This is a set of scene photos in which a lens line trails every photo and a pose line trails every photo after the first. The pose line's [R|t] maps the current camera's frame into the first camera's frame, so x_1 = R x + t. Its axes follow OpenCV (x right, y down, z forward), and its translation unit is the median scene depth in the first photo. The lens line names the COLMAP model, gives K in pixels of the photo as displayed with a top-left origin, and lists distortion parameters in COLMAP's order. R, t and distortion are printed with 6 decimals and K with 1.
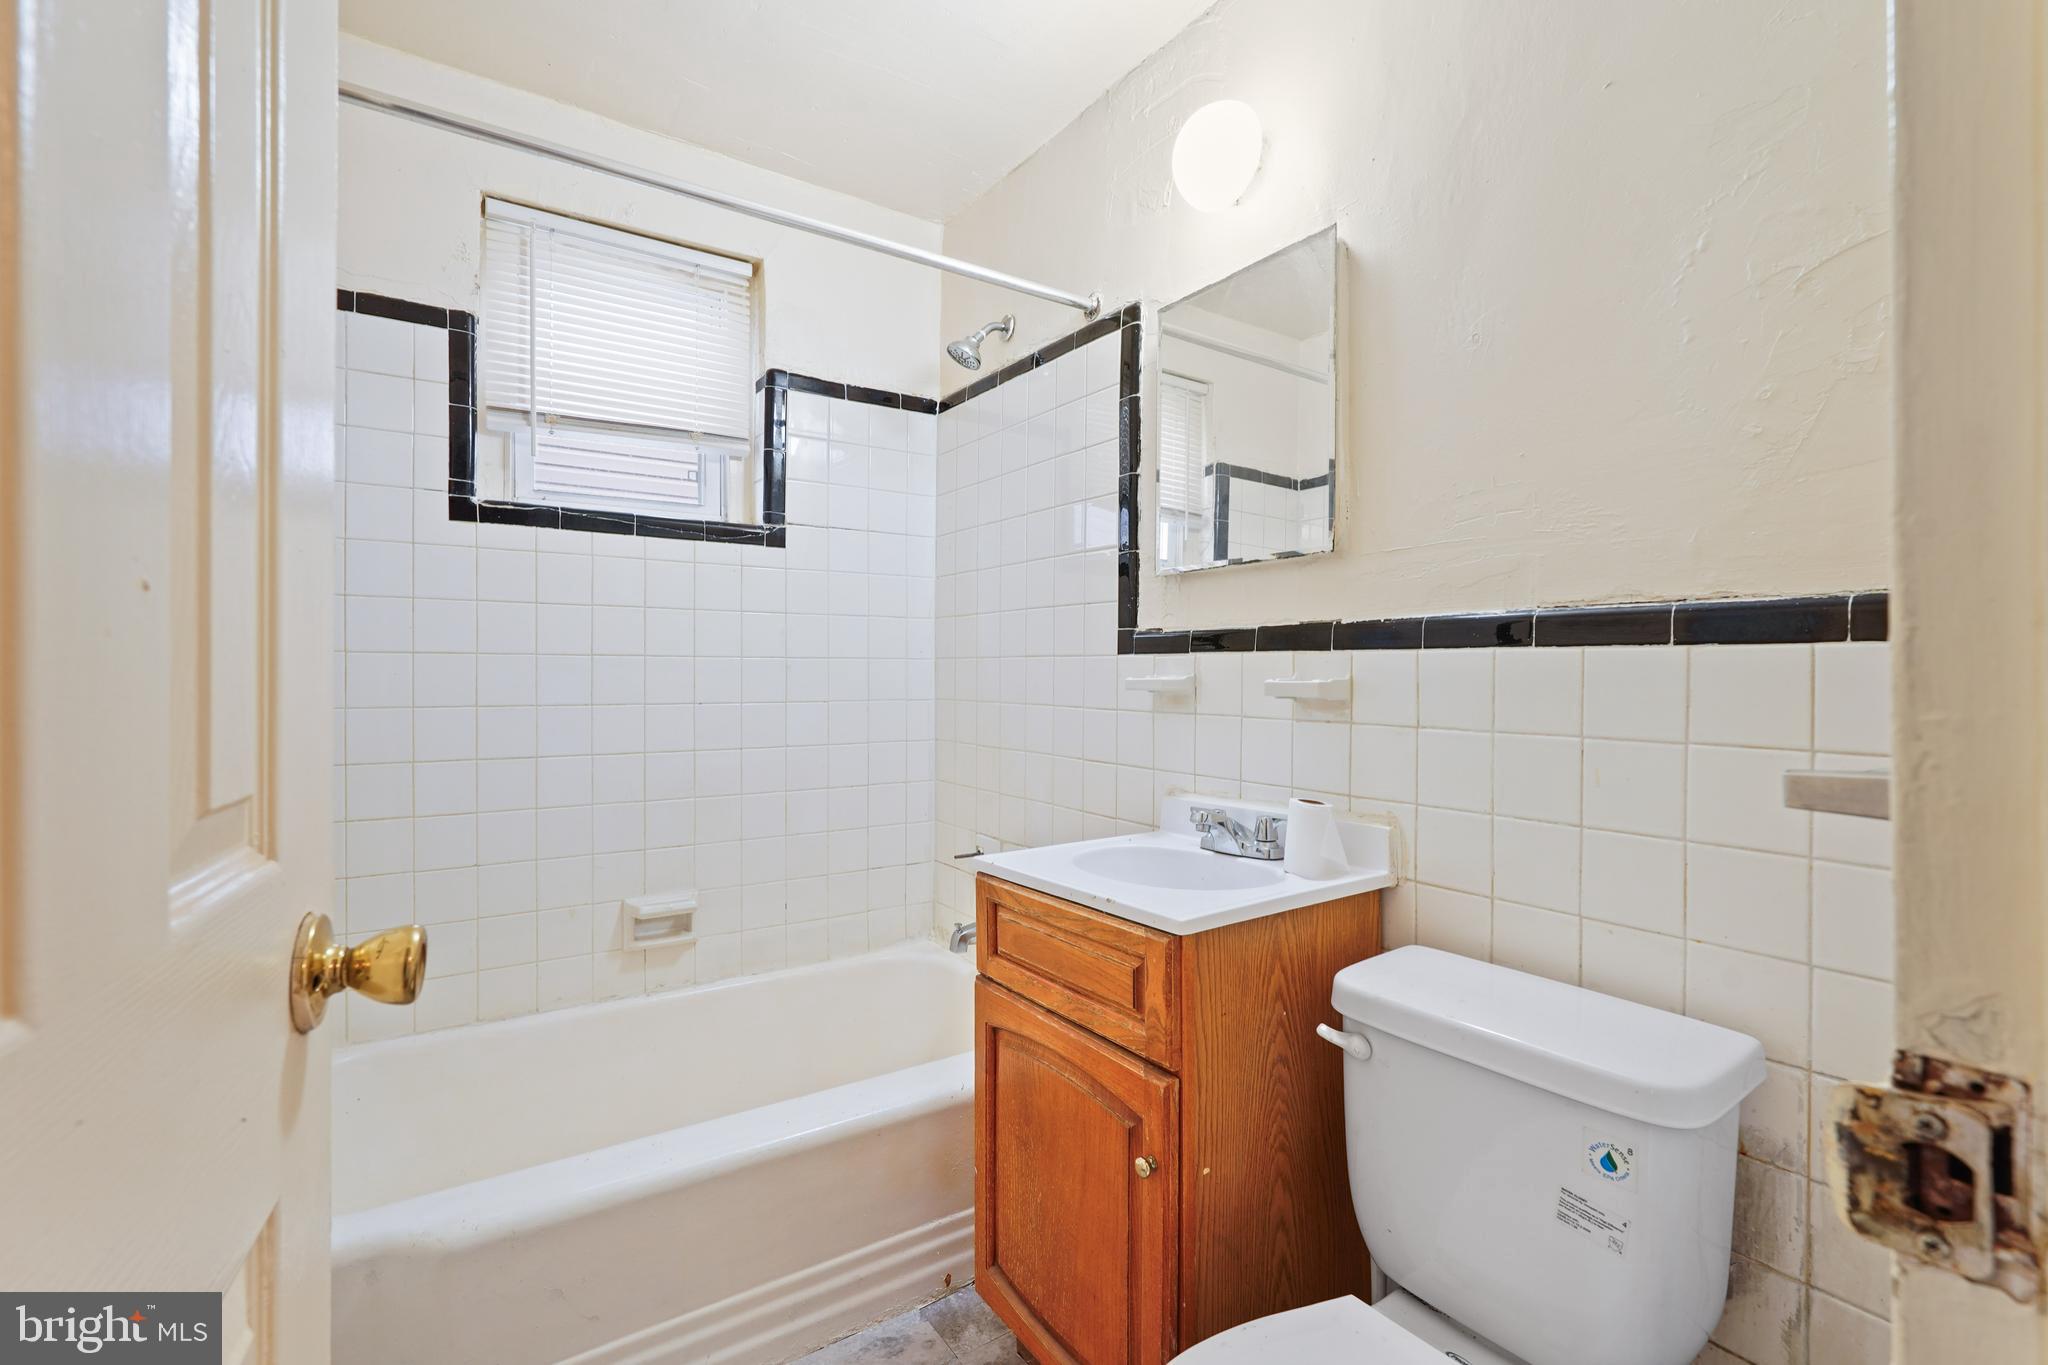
lens RADIAL K [[915.7, 0, 1017.7], [0, 915.7, 661.4], [0, 0, 1]] dist [-0.017984, 0.007605]
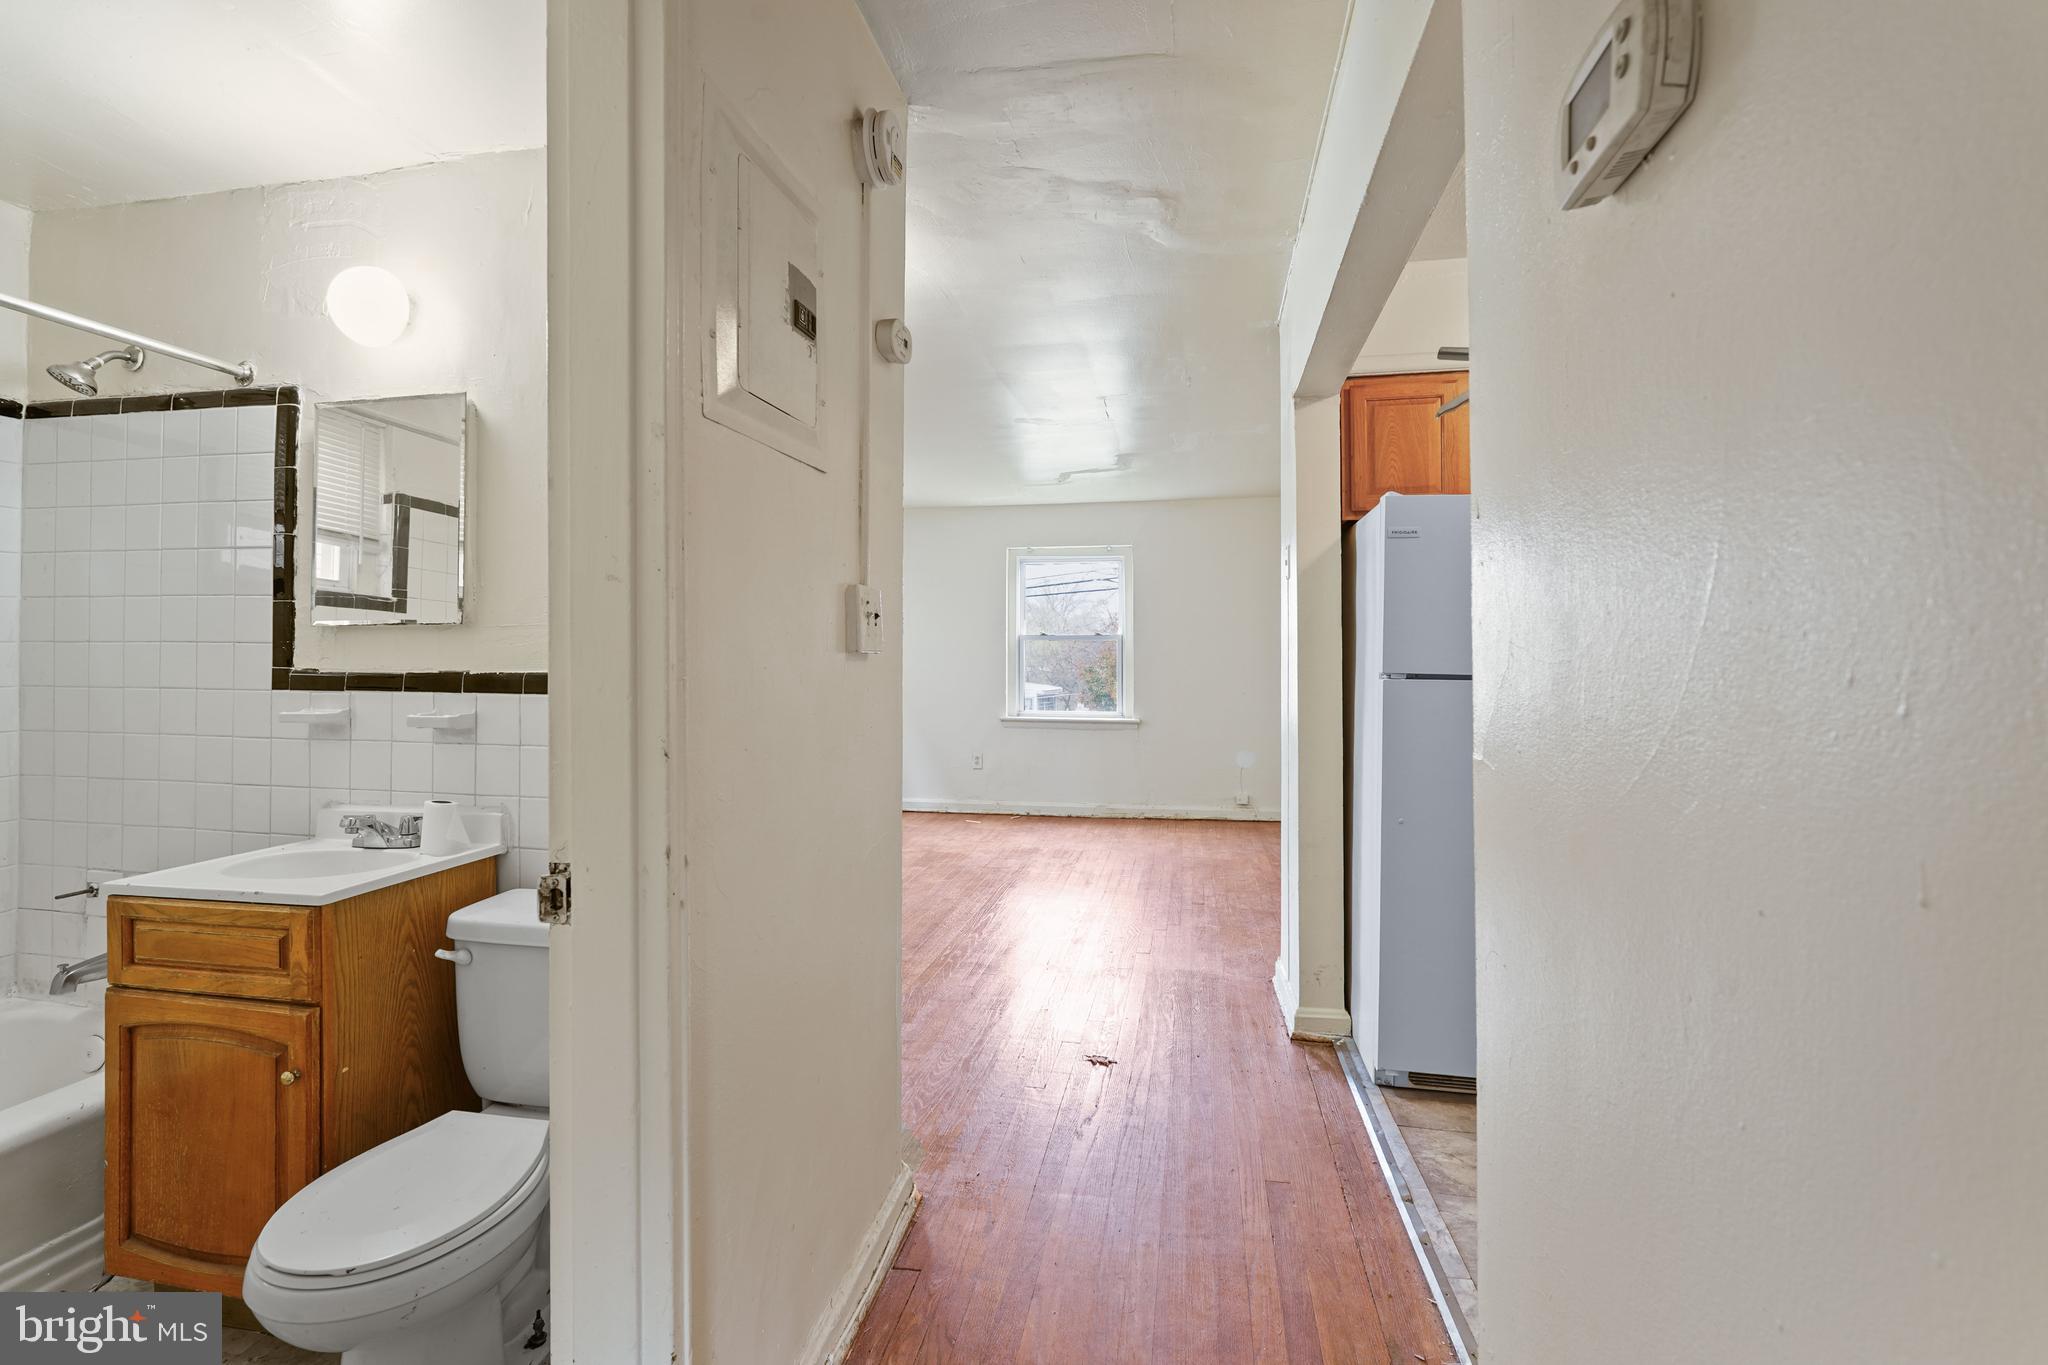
lens RADIAL K [[915.7, 0, 1017.7], [0, 915.7, 661.4], [0, 0, 1]] dist [-0.017984, 0.007605]
pose [[0.708841, -0.000099, 0.705368, -0.039375], [-0.010194, 0.999894, 0.010385, -0.085253], [-0.705294, -0.014552, 0.708765, -0.606295]]
